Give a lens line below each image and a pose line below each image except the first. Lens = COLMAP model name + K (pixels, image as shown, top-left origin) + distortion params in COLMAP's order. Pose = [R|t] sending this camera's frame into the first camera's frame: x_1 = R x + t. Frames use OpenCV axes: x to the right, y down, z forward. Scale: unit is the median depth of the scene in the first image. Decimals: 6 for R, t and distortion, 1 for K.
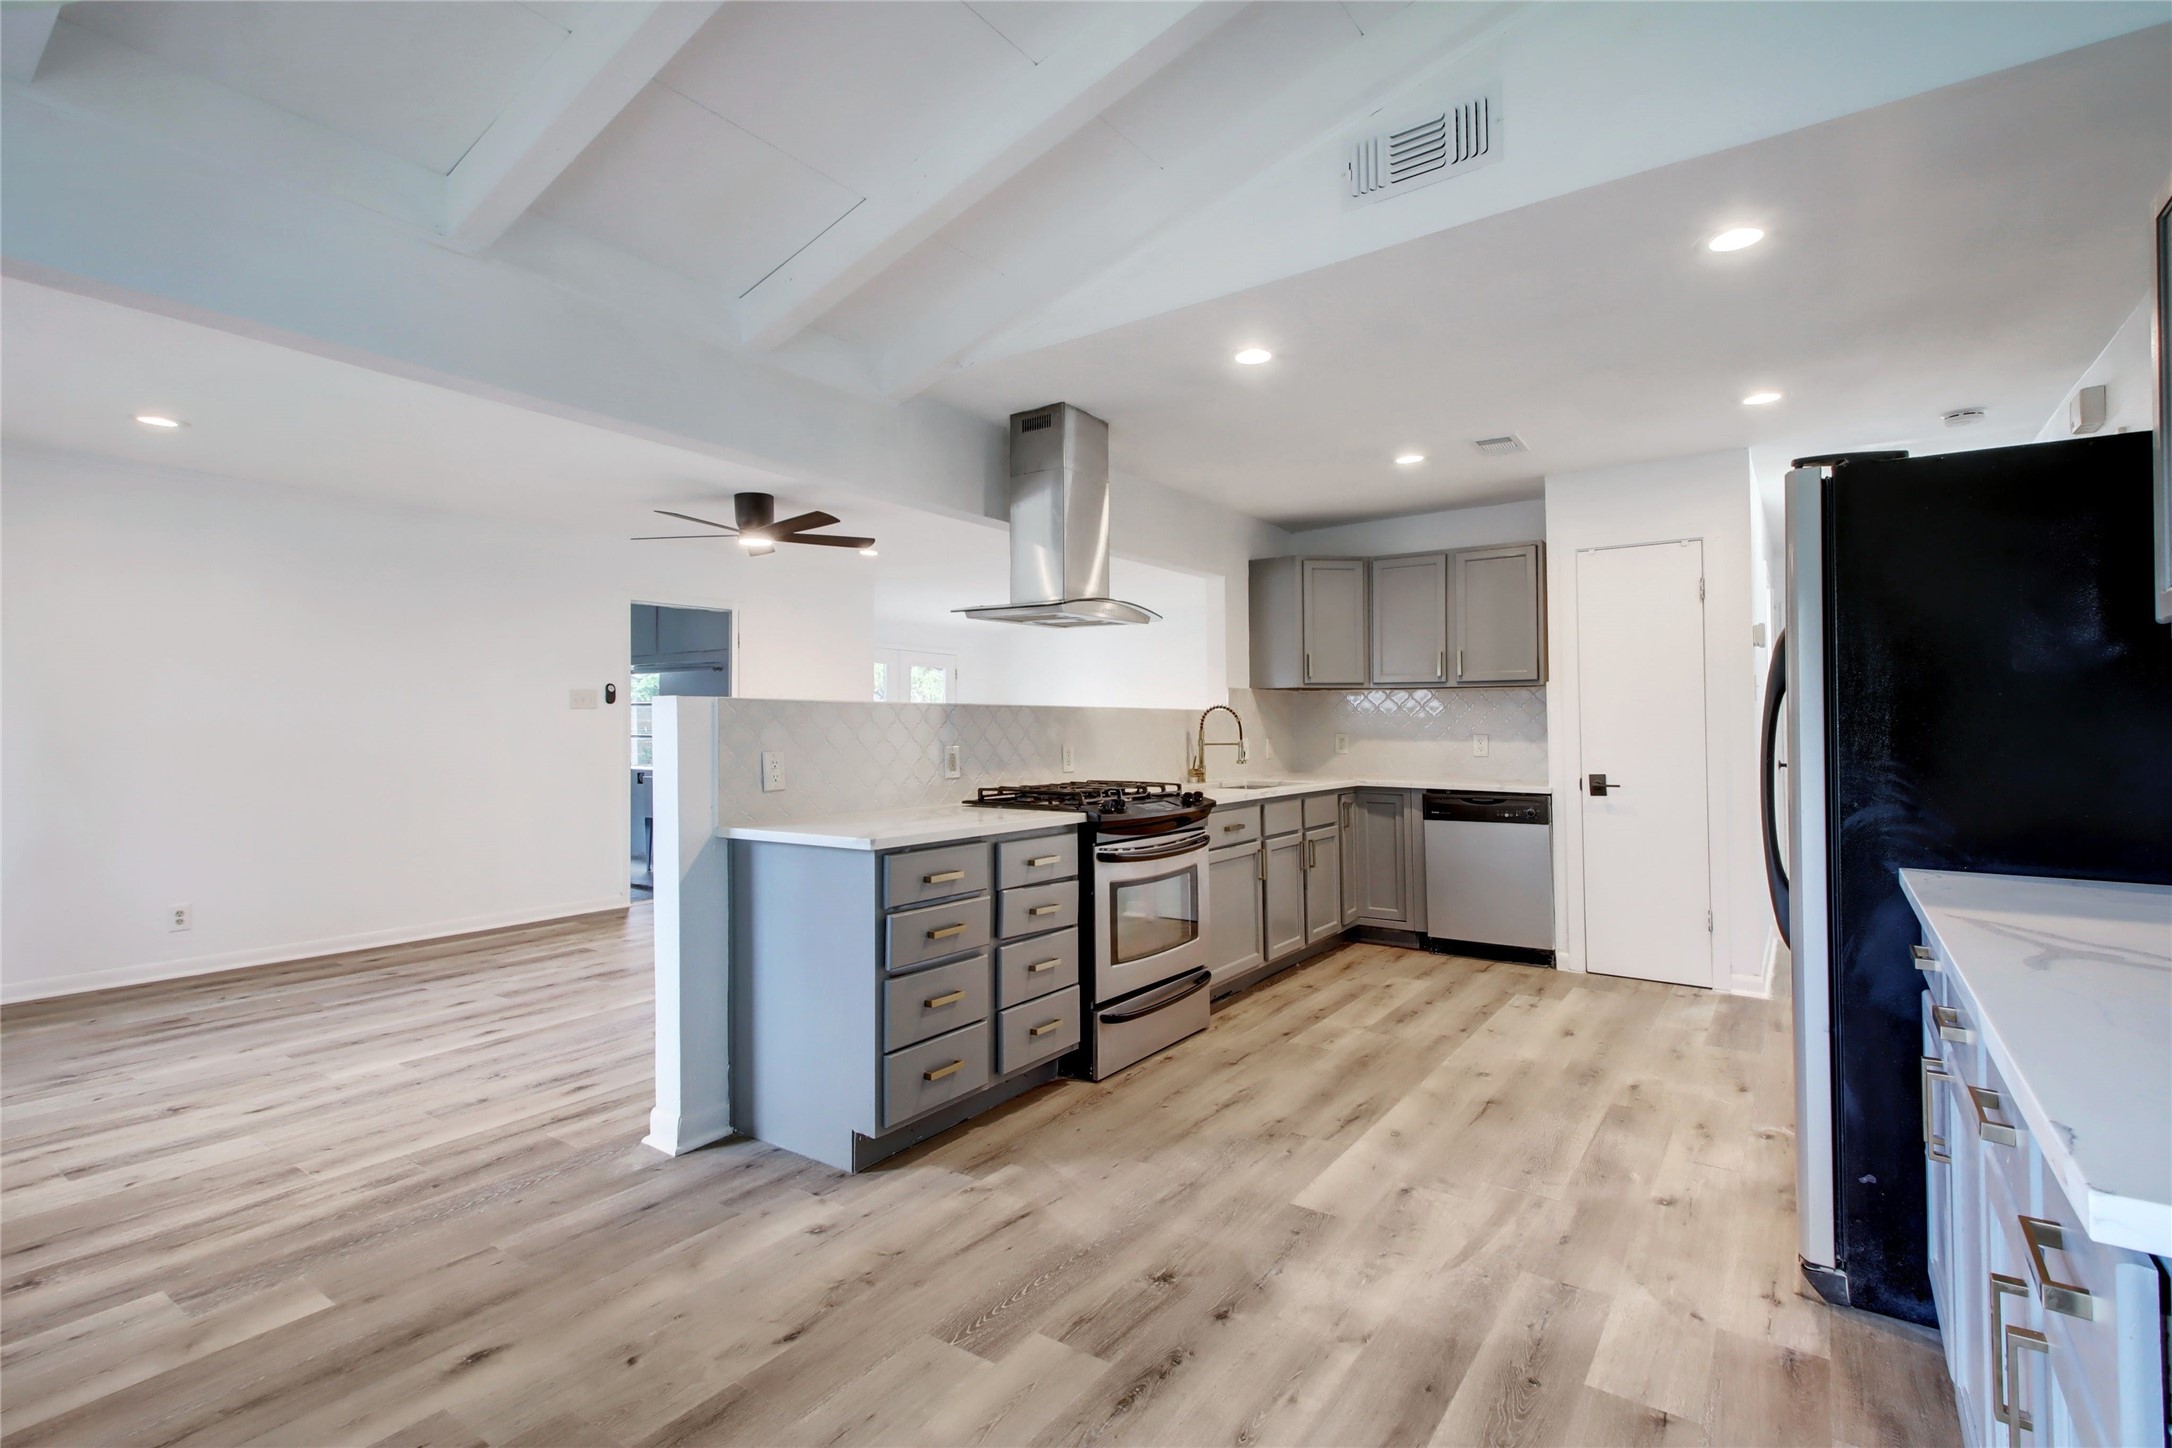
lens RADIAL K [[1019.1, 0, 1087.2], [0, 1019.1, 704.1], [0, 0, 1]] dist [0.046849, -0.025641]
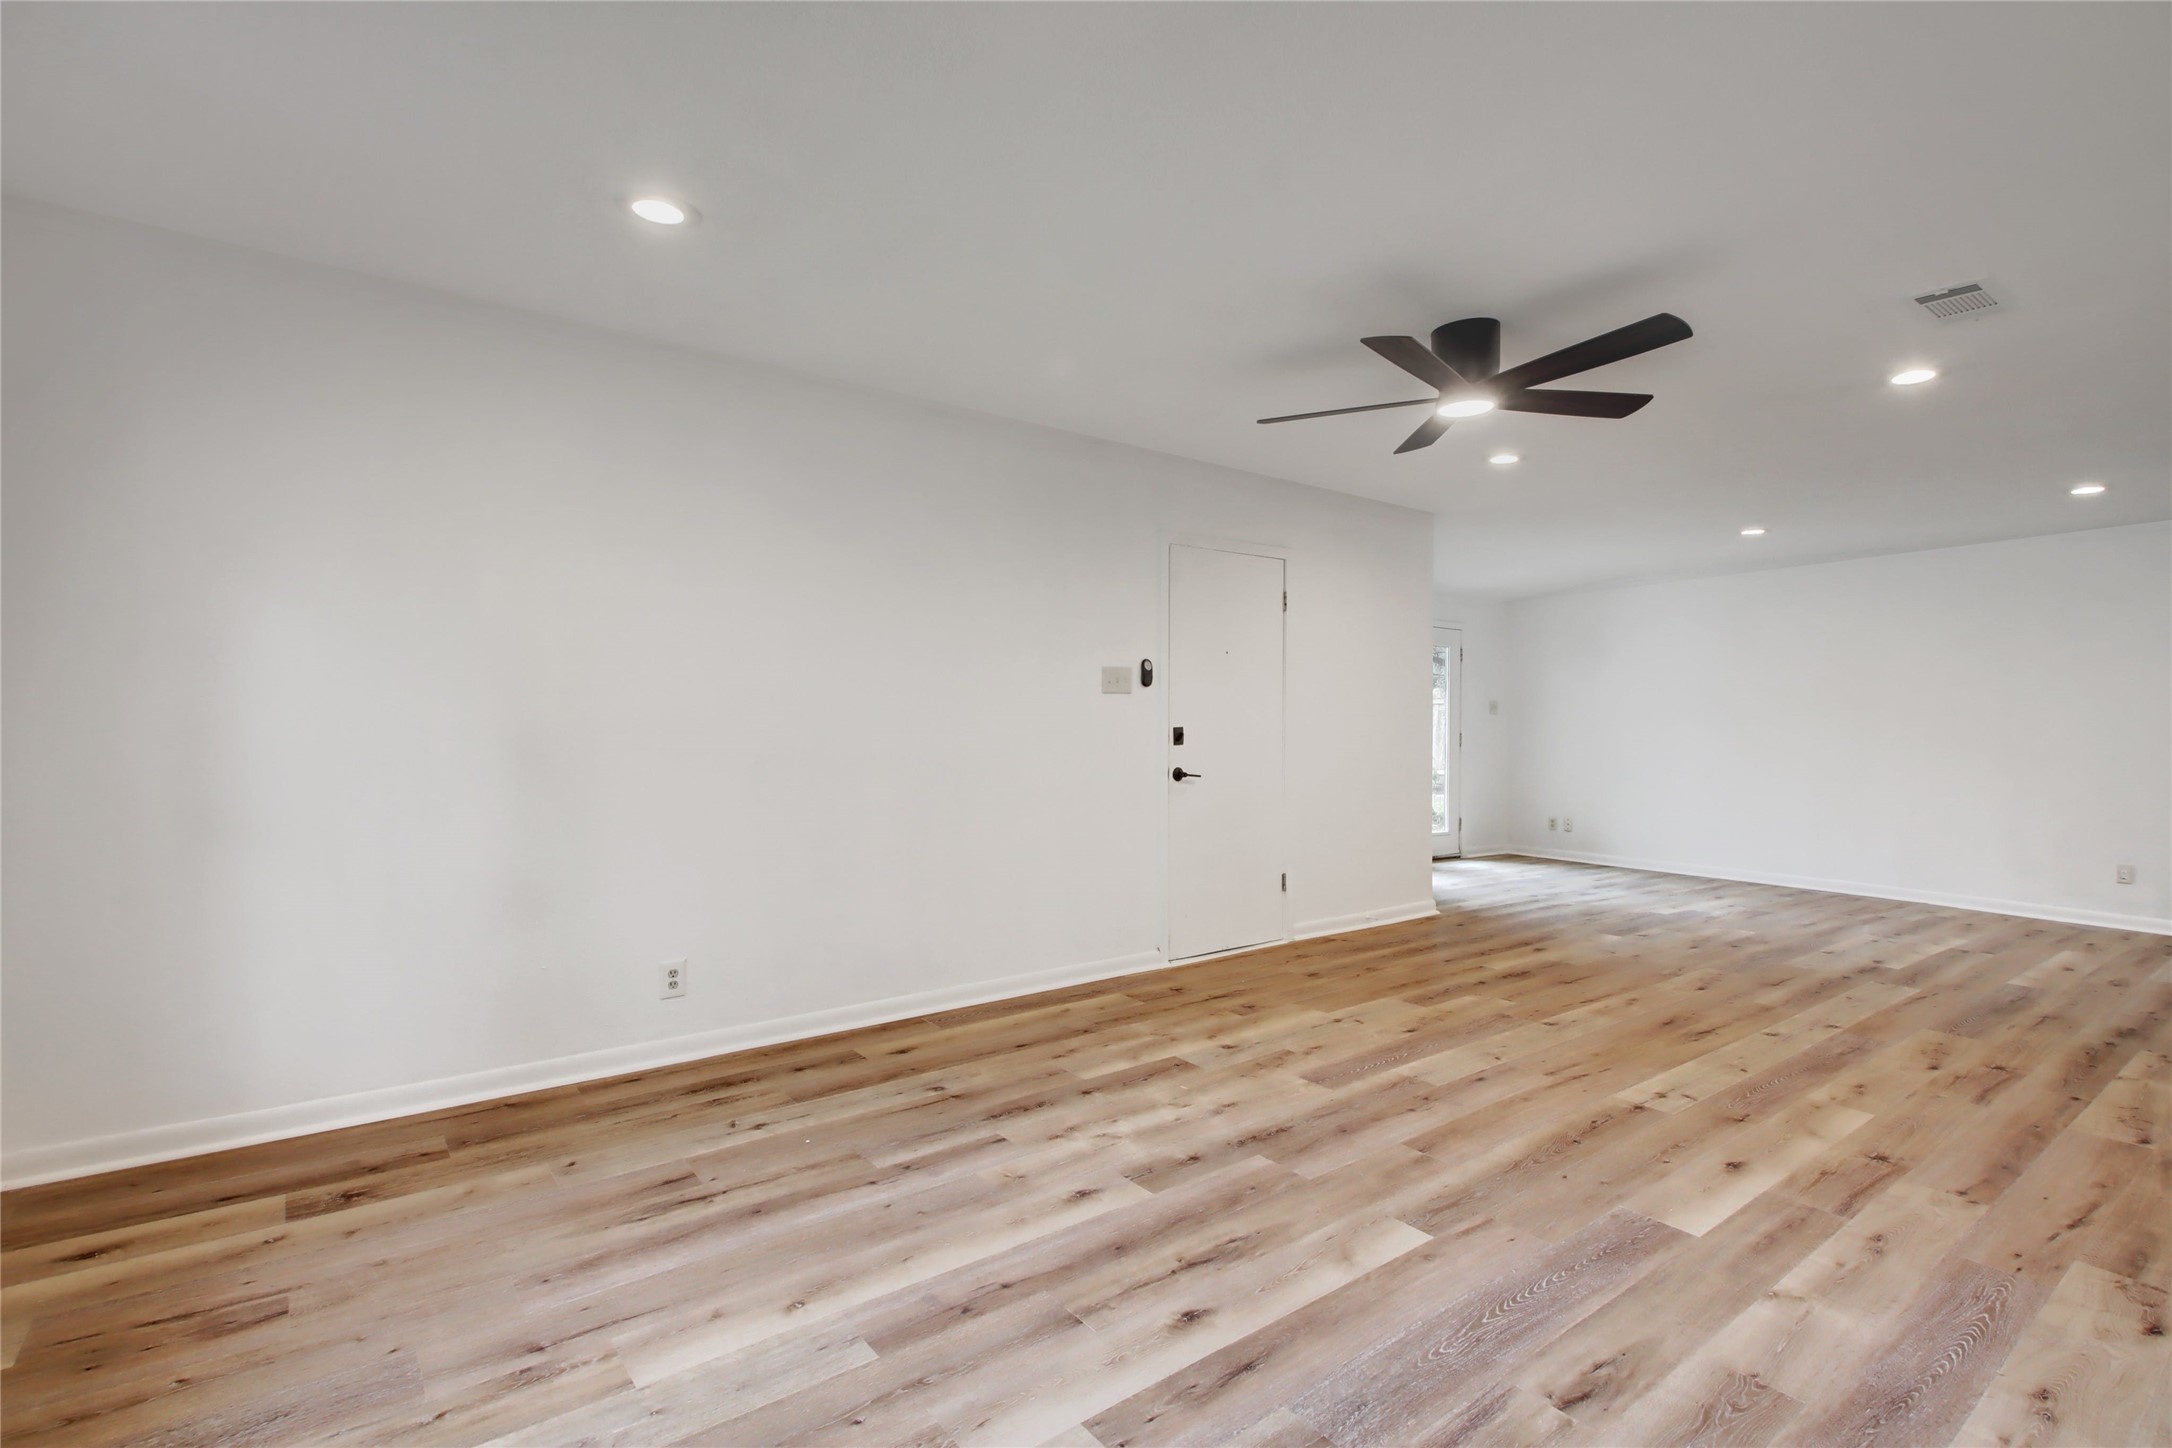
lens RADIAL K [[1019.1, 0, 1087.2], [0, 1019.1, 704.1], [0, 0, 1]] dist [0.046849, -0.025641]
pose [[0.954829, 0.010065, -0.296985, -0.543121], [-0.007967, 0.999934, 0.008273, 0.012294], [0.297048, -0.005533, 0.954846, 0.568470]]
